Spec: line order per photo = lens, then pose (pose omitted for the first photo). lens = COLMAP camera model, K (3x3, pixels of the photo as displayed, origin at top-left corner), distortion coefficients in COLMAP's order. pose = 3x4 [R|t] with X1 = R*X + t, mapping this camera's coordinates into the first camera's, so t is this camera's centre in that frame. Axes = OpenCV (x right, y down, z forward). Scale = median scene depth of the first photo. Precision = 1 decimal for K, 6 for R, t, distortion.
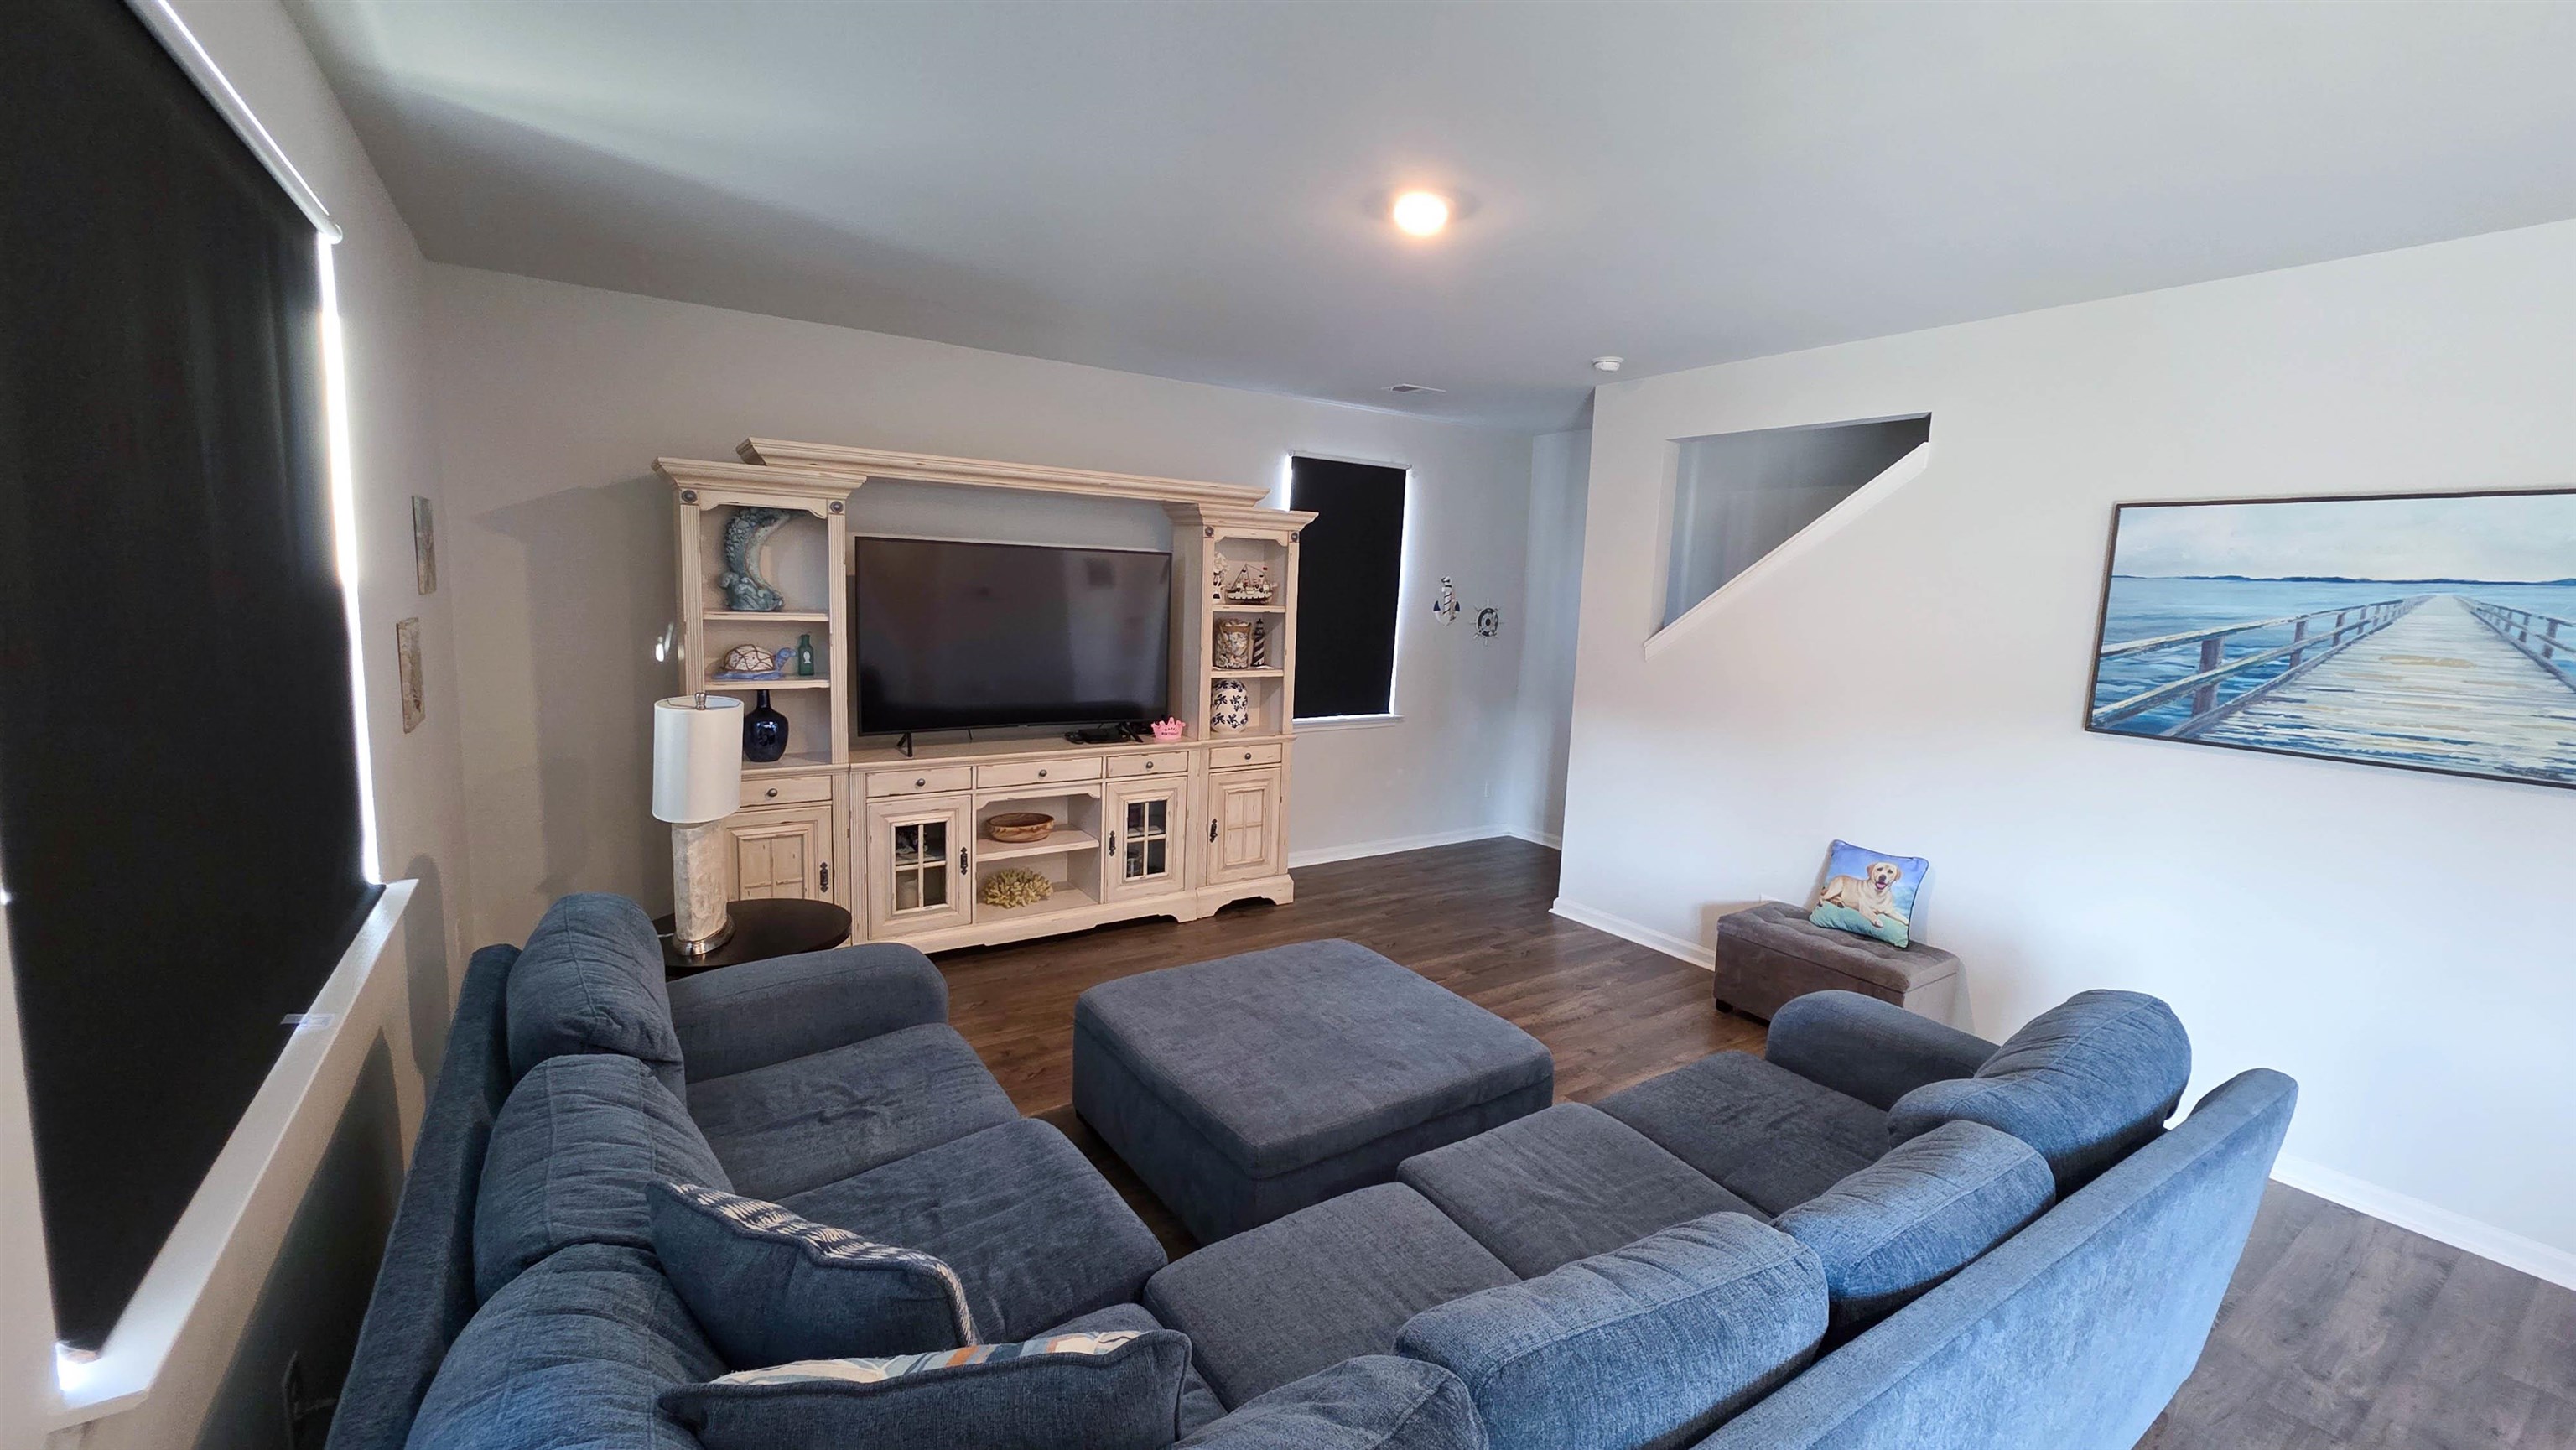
lens RADIAL K [[1032.9, 0, 1298.2], [0, 1032.9, 722.2], [0, 0, 1]] dist [0.003750, 0.000414]
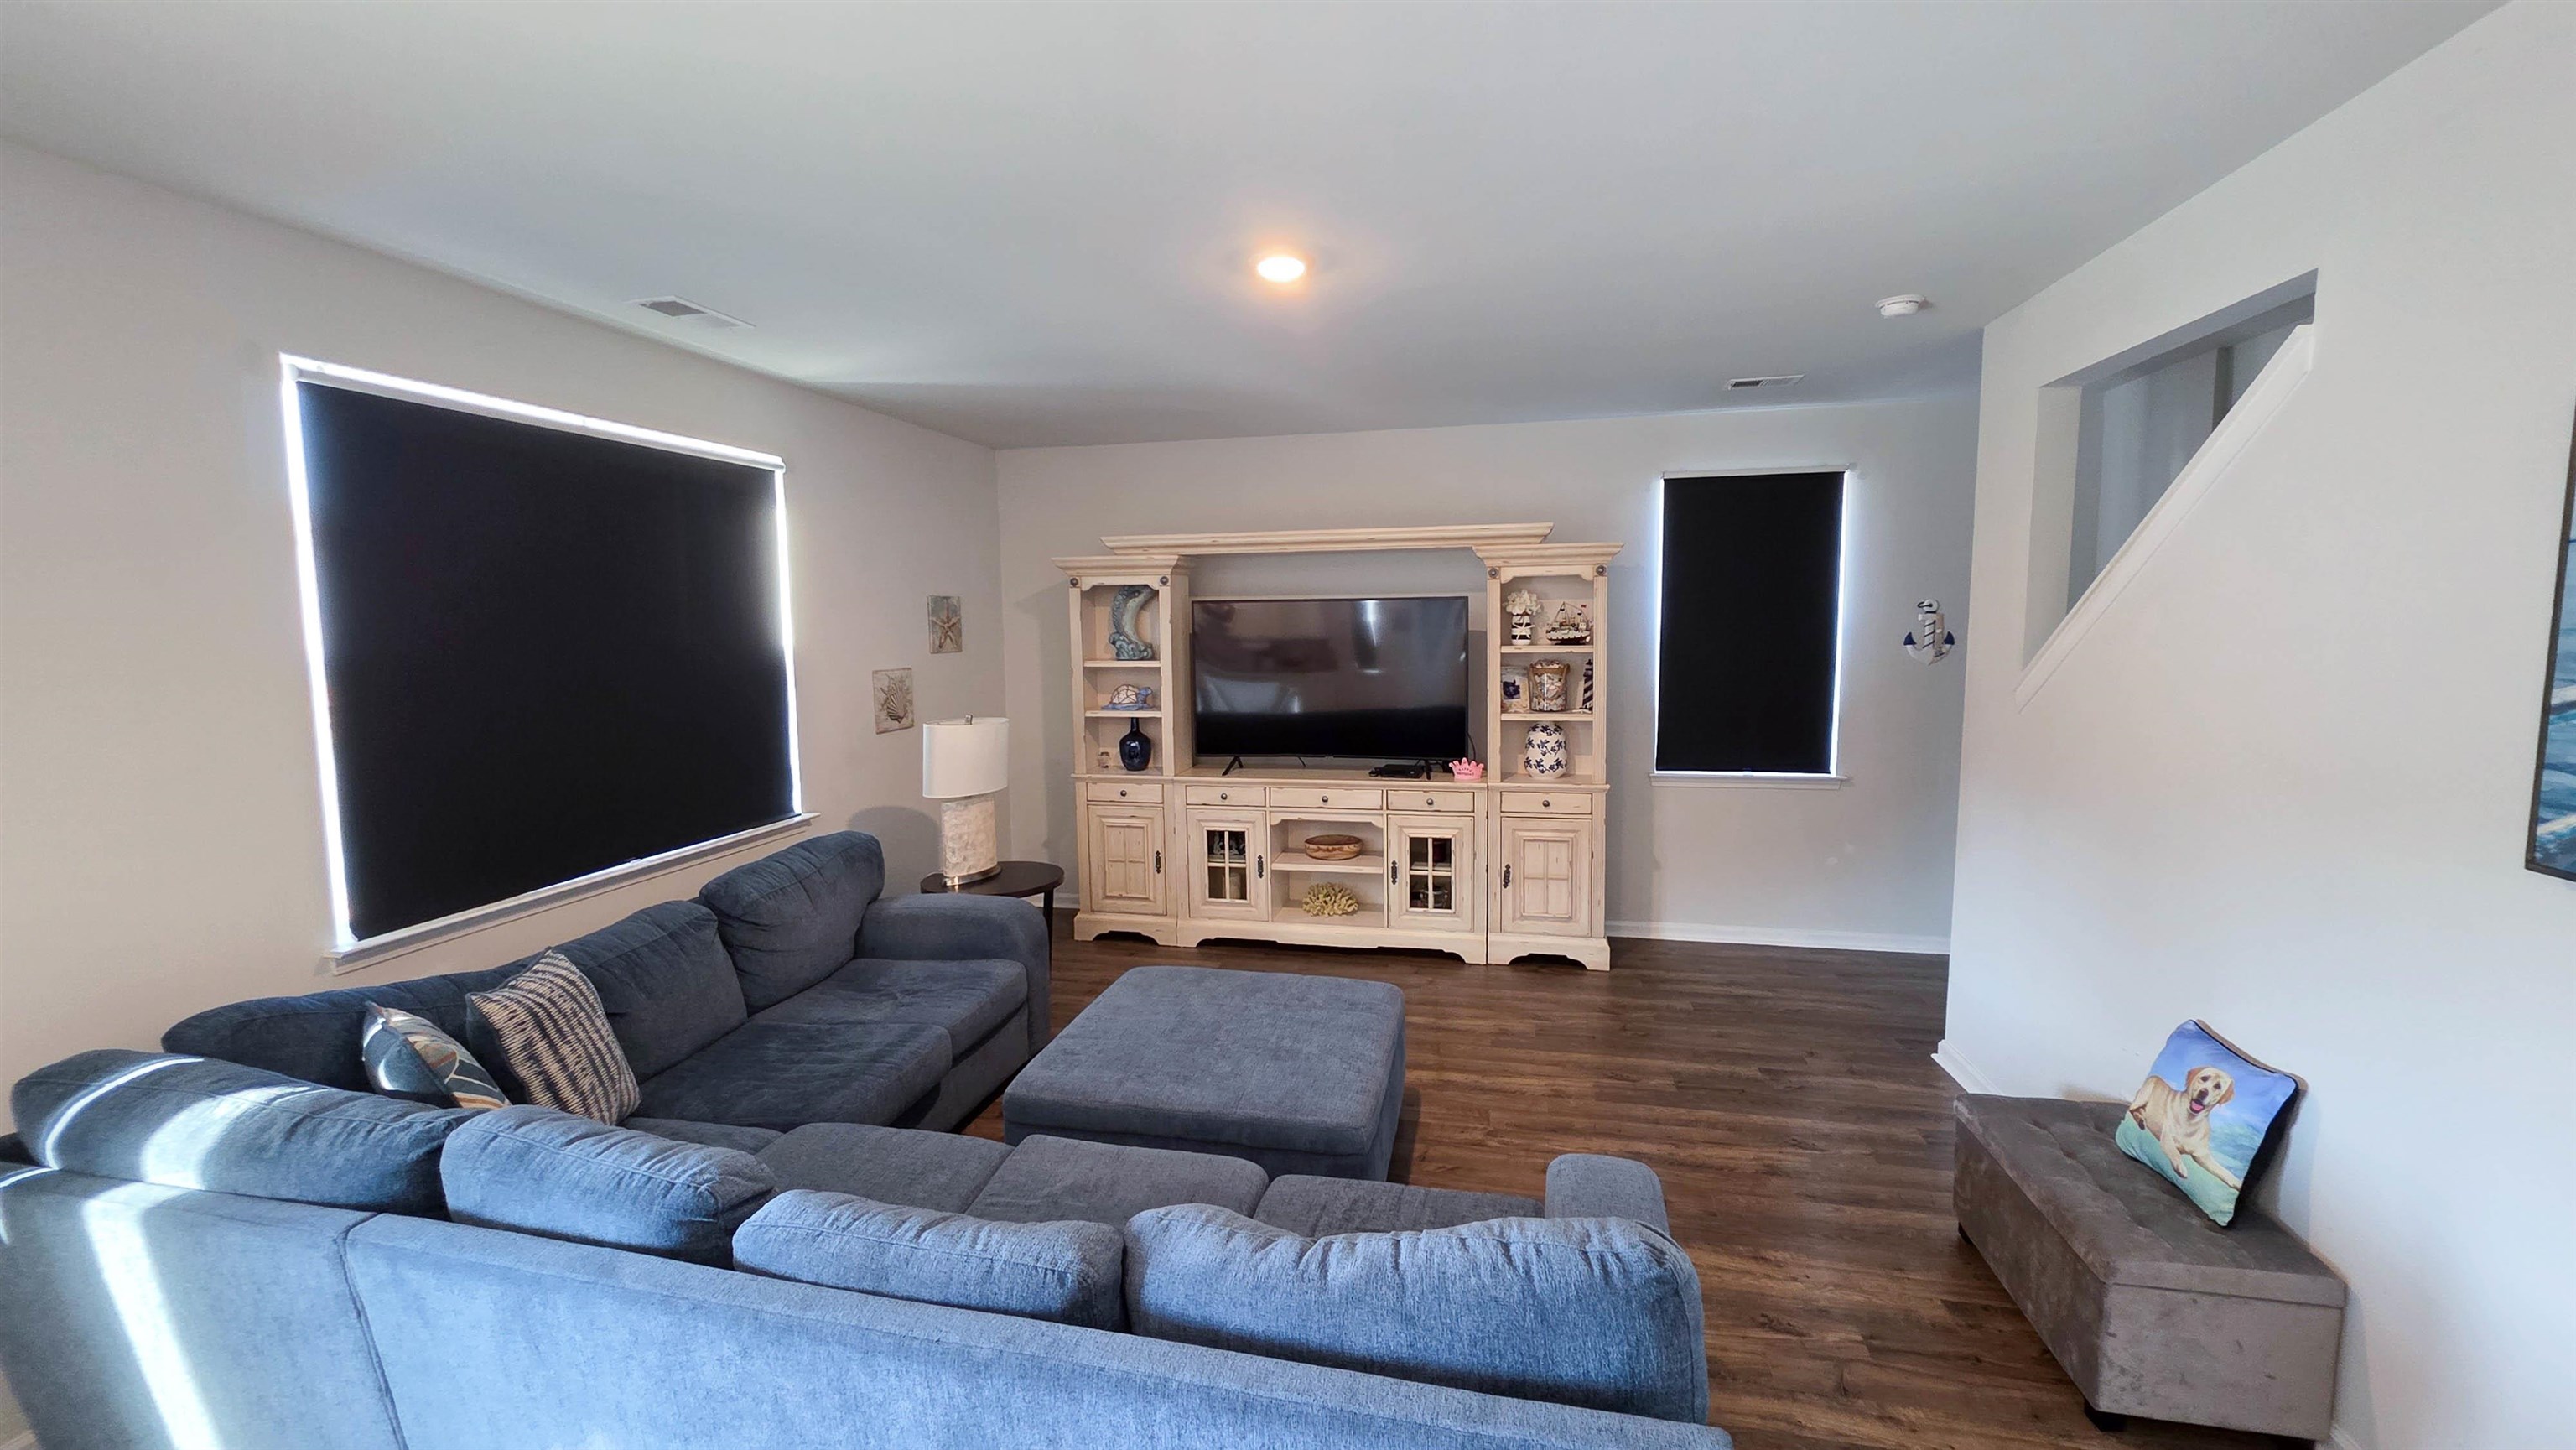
lens RADIAL K [[1032.9, 0, 1295.8], [0, 1032.9, 726.0], [0, 0, 1]] dist [0.003750, 0.000414]
pose [[0.683233, 0.030768, -0.729552, 0.542032], [-0.060534, 0.998059, -0.014599, -0.011932], [0.727687, 0.054137, 0.683769, 0.198106]]
